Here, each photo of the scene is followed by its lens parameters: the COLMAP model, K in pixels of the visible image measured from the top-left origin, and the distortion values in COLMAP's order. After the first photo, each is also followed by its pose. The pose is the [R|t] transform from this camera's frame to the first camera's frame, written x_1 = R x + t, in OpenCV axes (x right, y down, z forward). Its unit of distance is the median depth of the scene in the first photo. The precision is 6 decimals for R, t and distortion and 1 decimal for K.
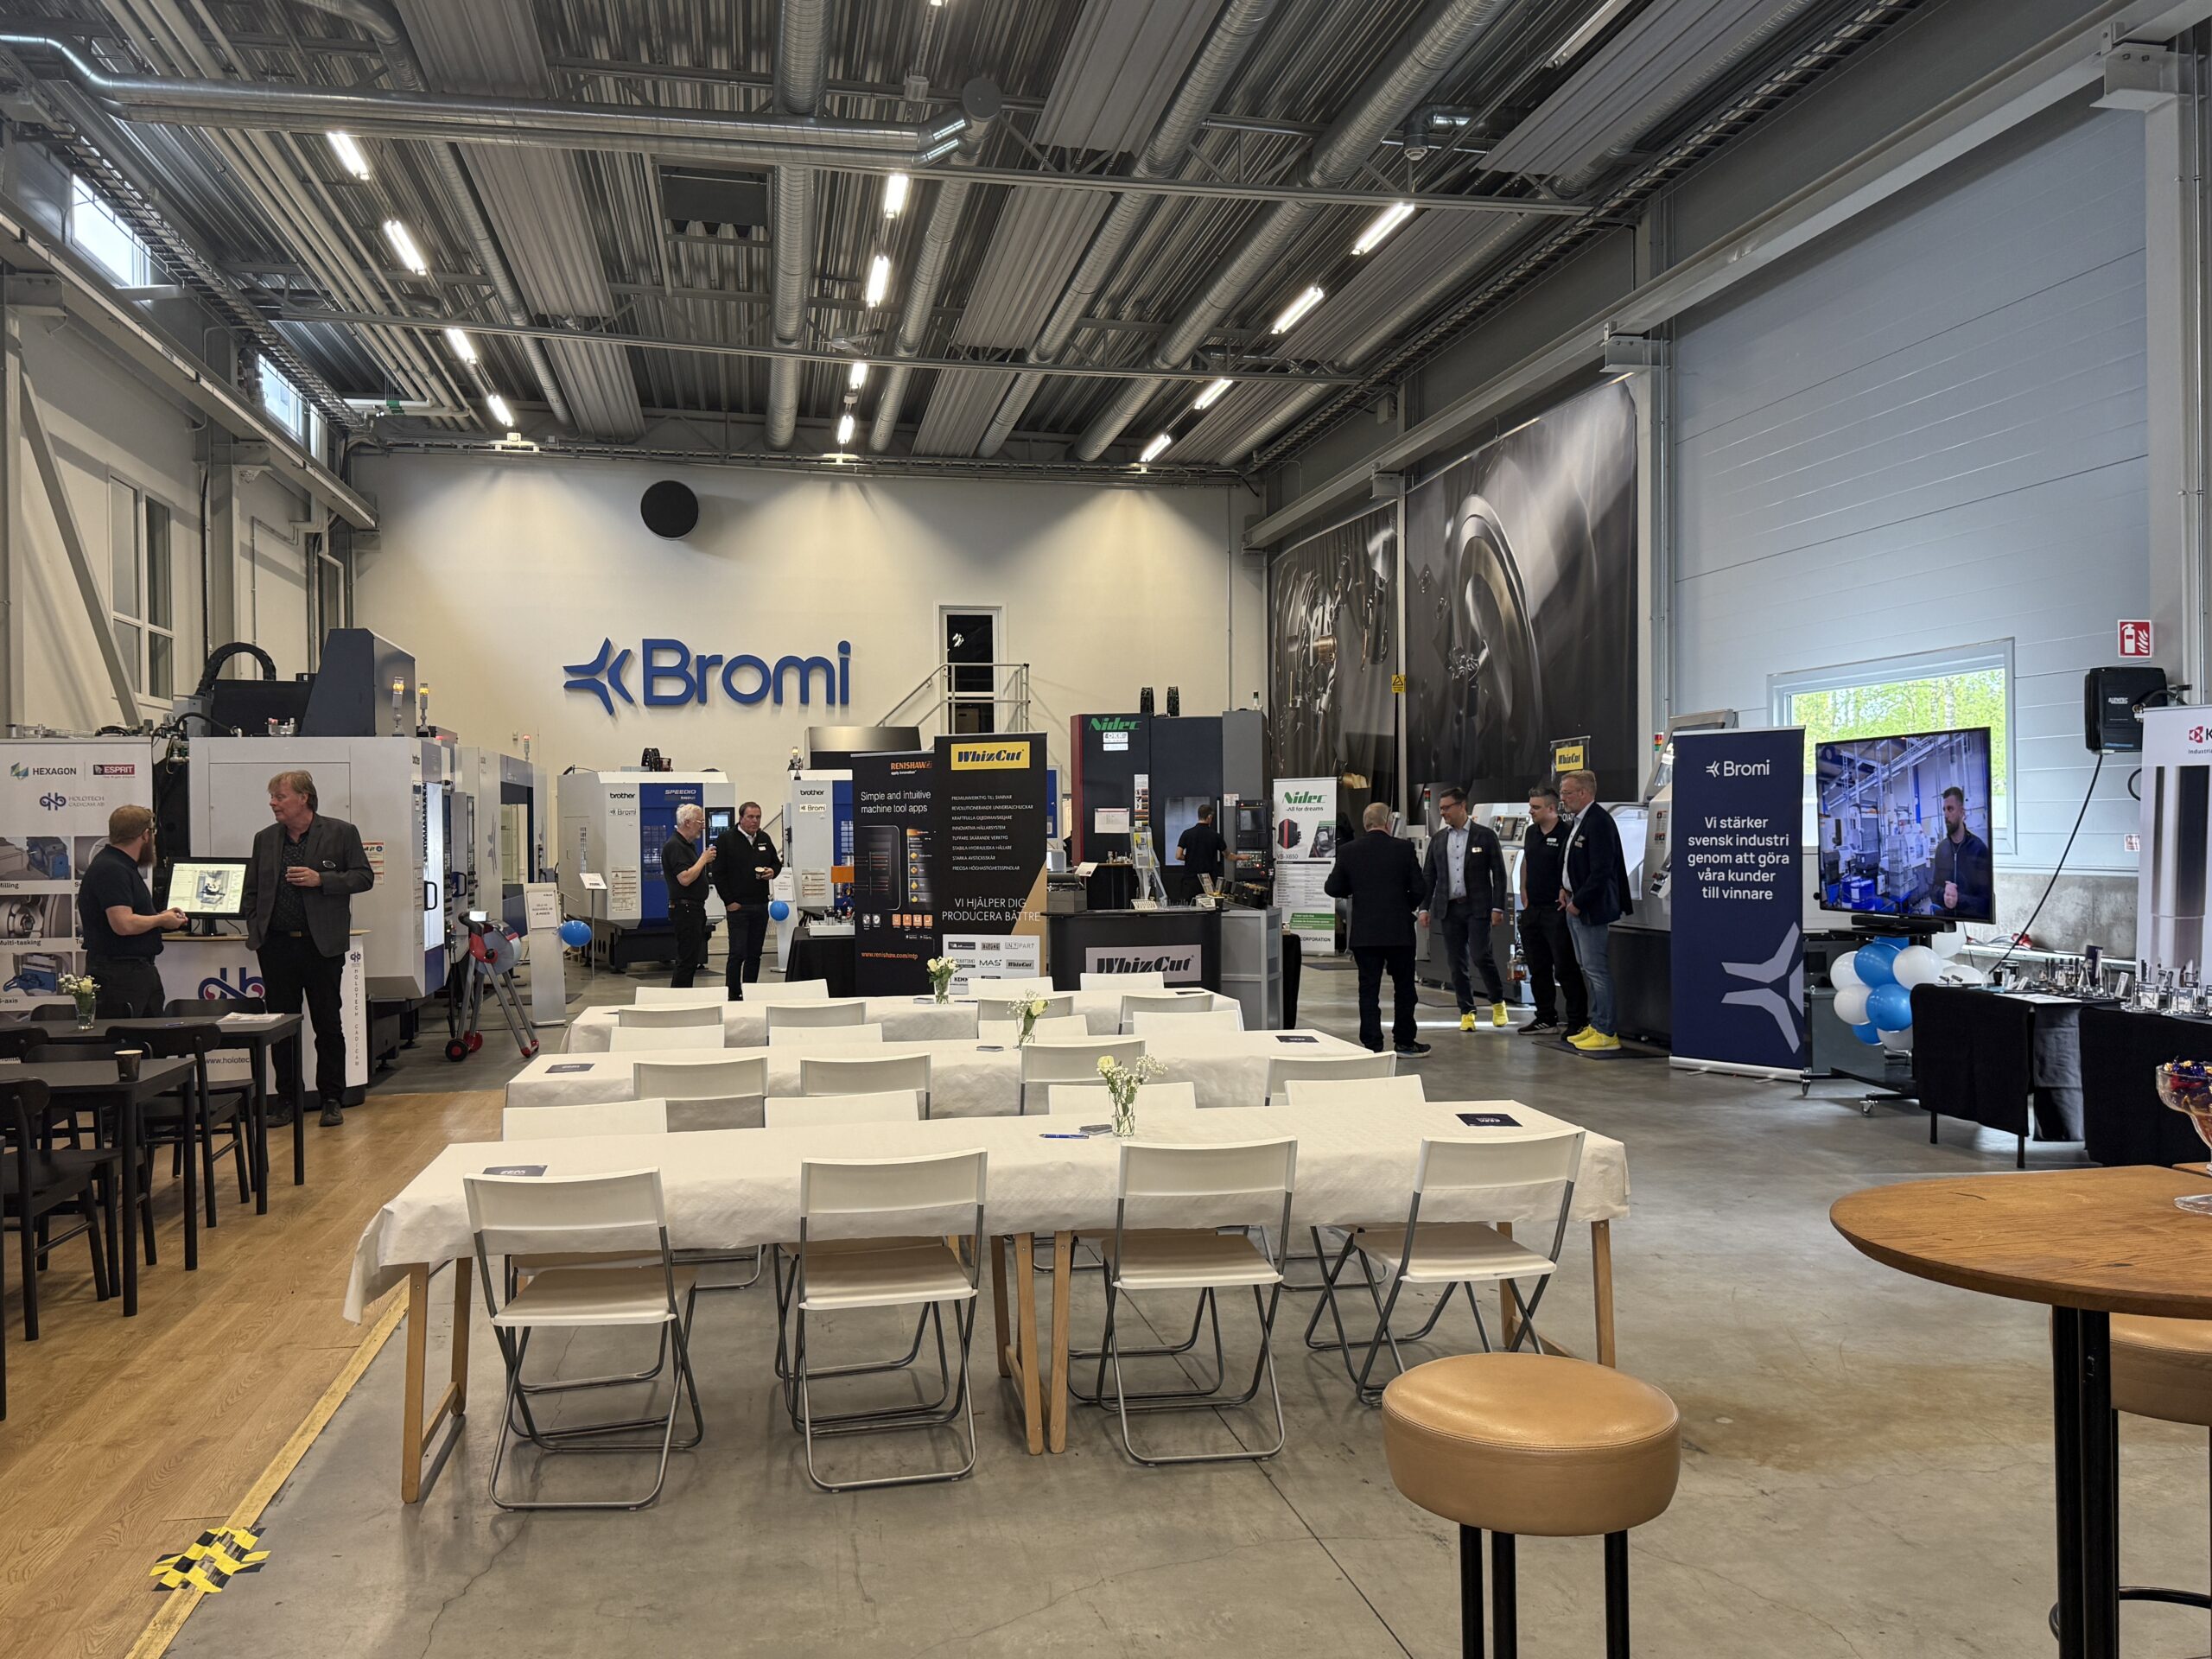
lens RADIAL K [[1799.1, 0, 1093.0], [0, 1799.1, 832.6], [0, 0, 1]] dist [0.160004, -0.300071]
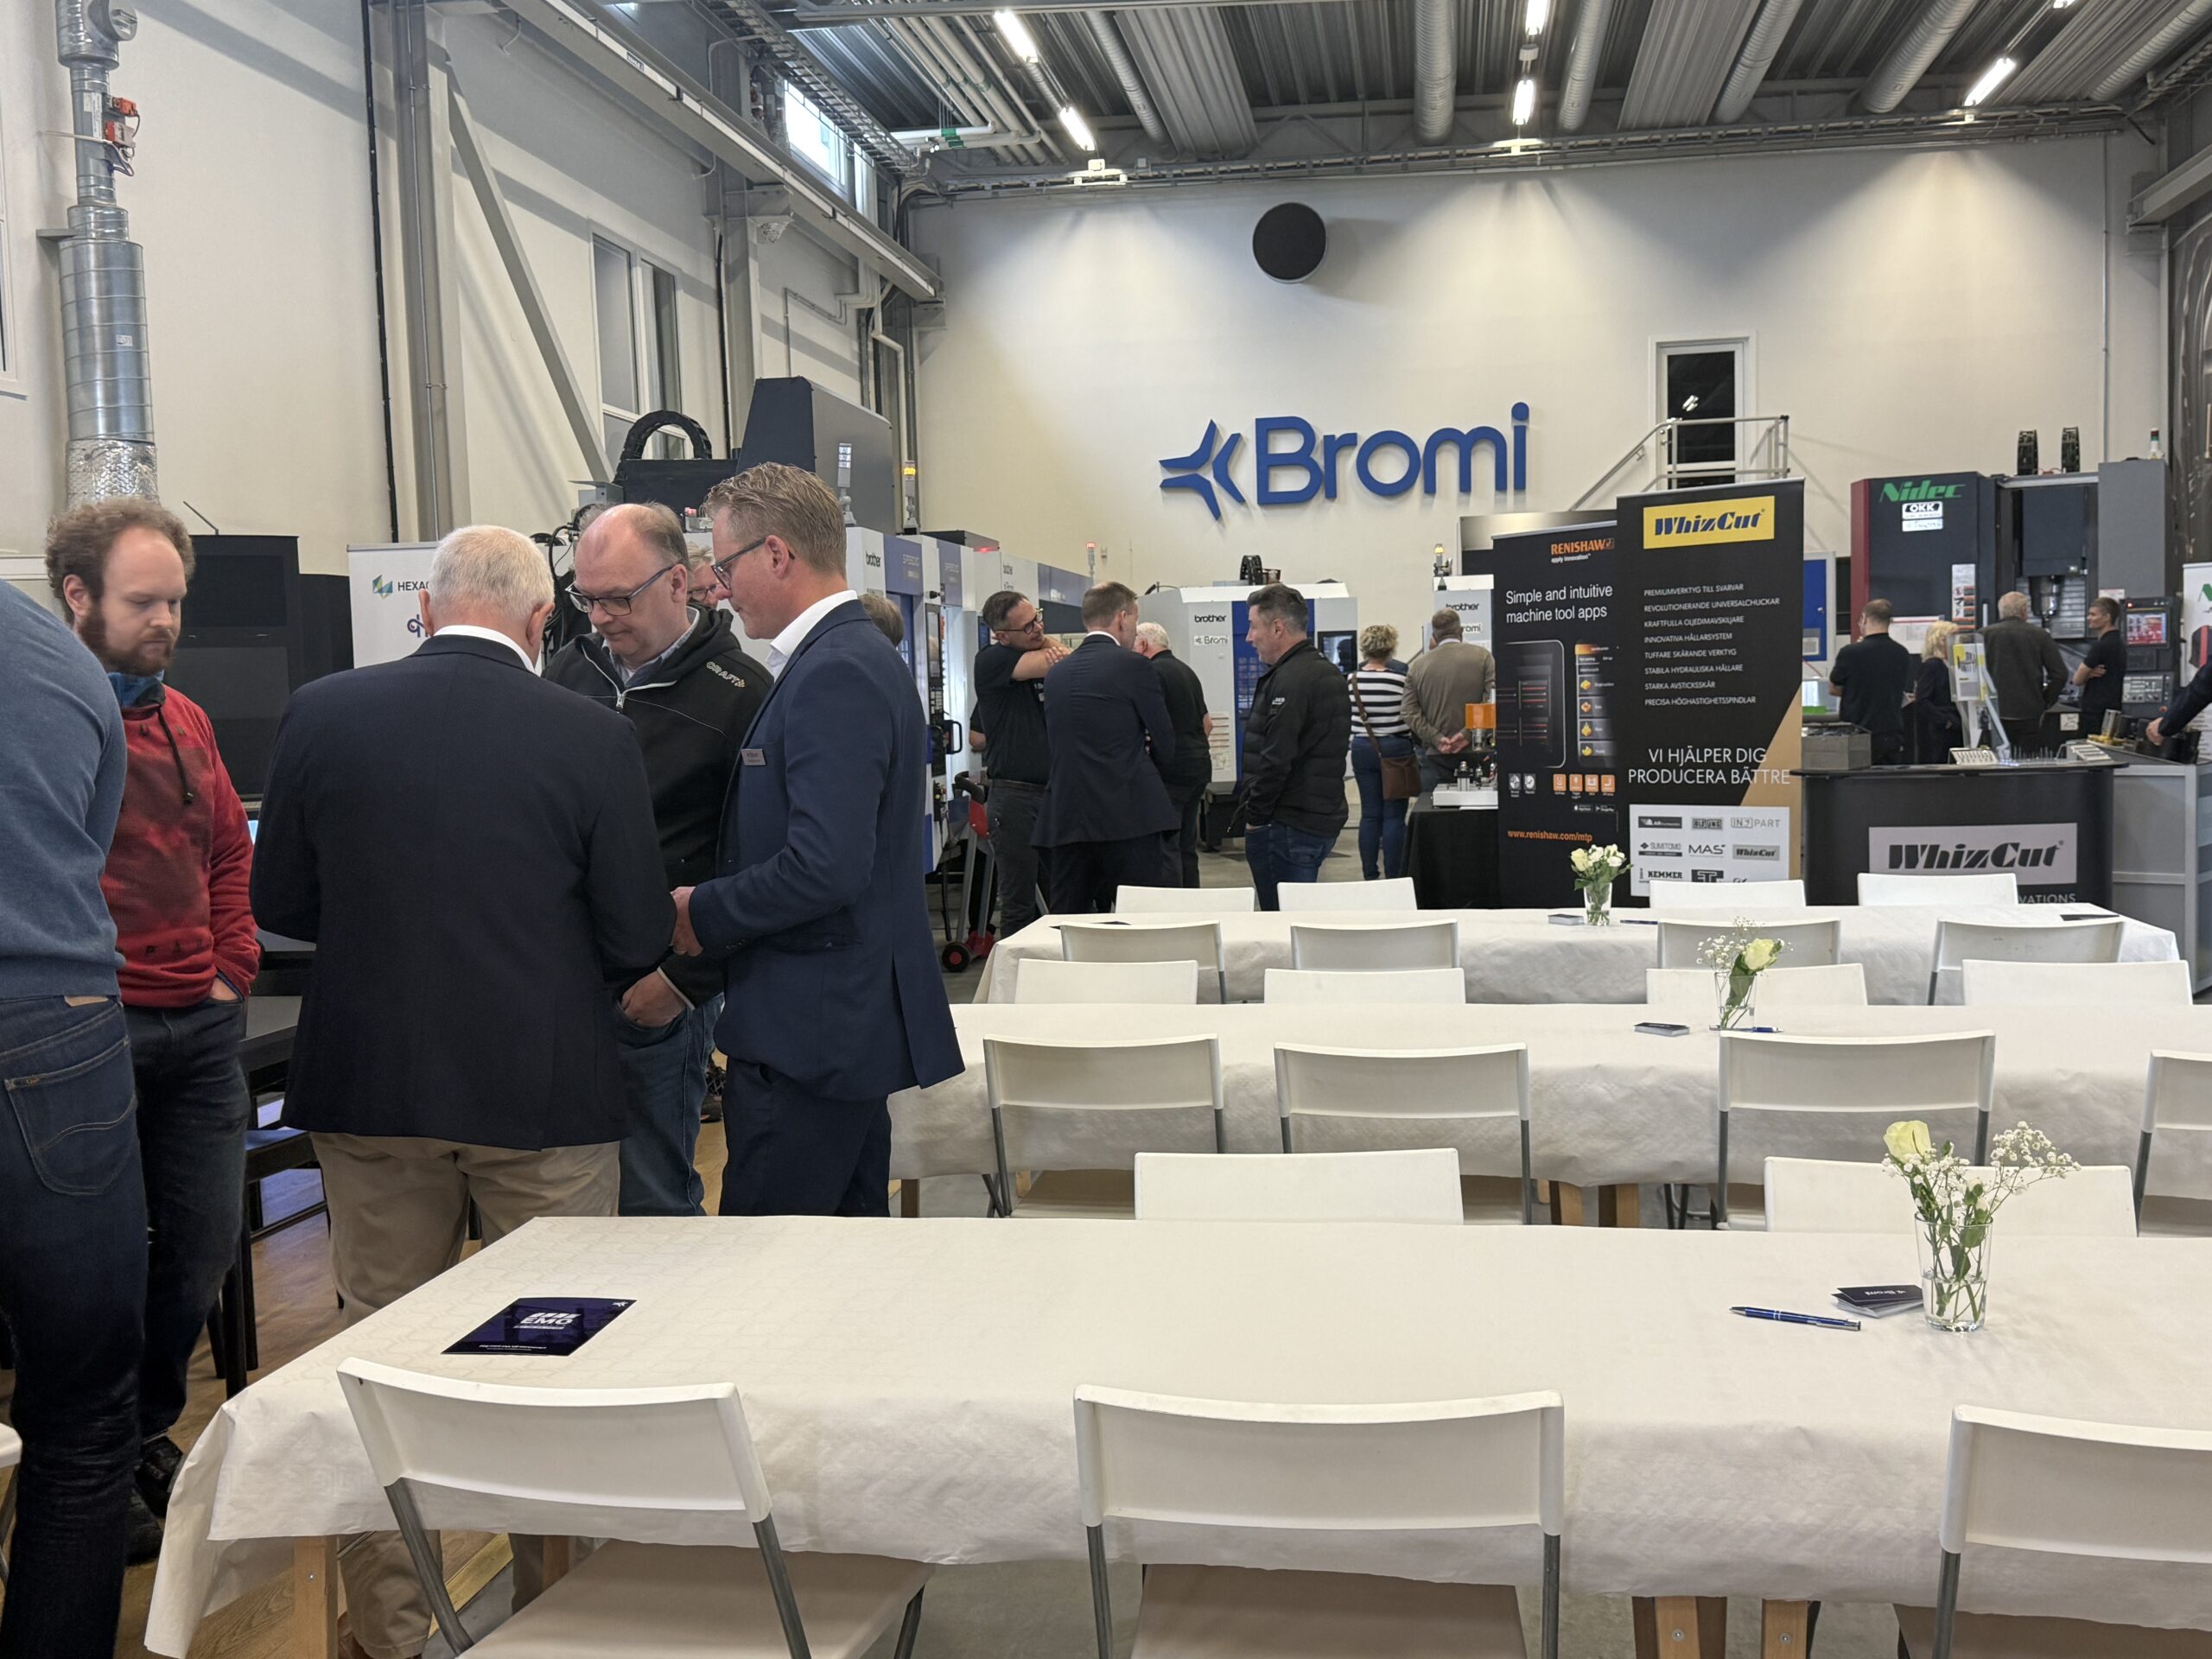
lens RADIAL K [[2185.2, 0, 1076.7], [0, 2185.2, 820.4], [0, 0, 1]] dist [0.196594, -0.442731]
pose [[0.939902, 0.004702, -0.341413, 0.000570], [0.017591, 0.997910, 0.062171, 0.005272], [0.340992, -0.064441, 0.937855, 0.107296]]
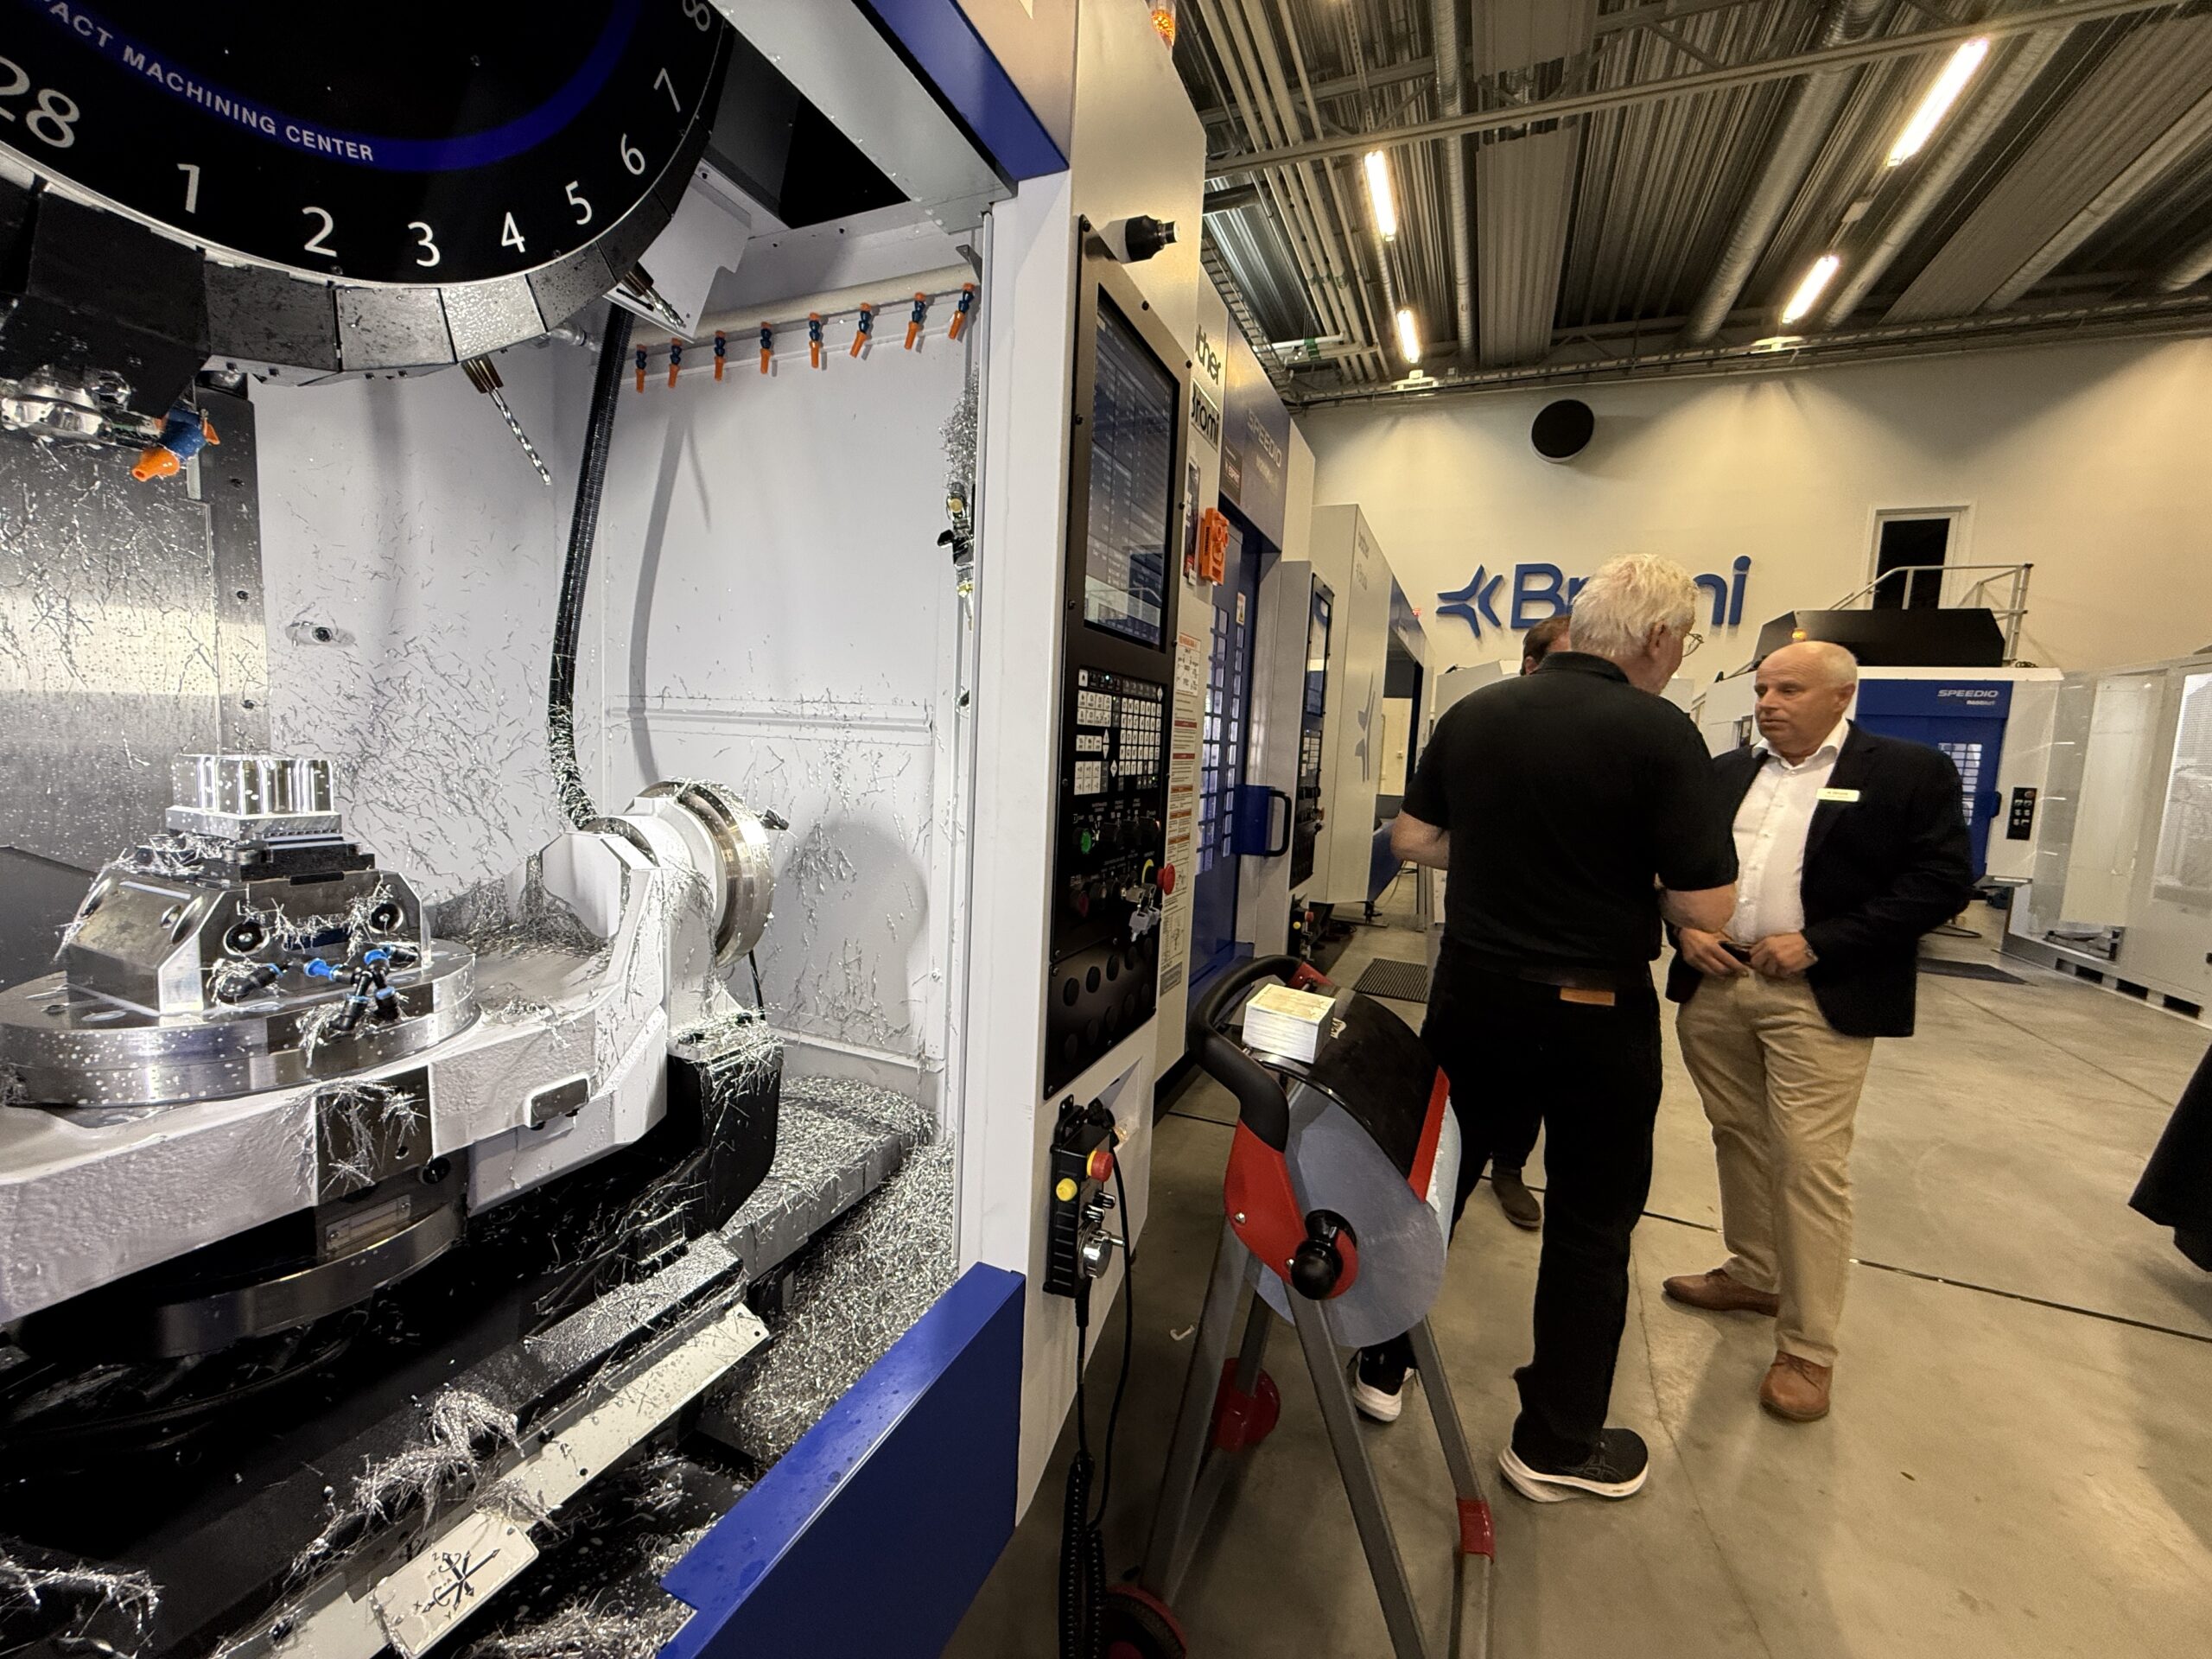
lens RADIAL K [[875.5, 0, 1100.7], [0, 875.5, 826.5], [0, 0, 1]] dist [-0.000096, -0.000079]
pose [[0.818416, 0.107046, -0.564567, -0.174372], [-0.058975, 0.992954, 0.102778, 0.008007], [0.571591, -0.050820, 0.818963, 0.537513]]
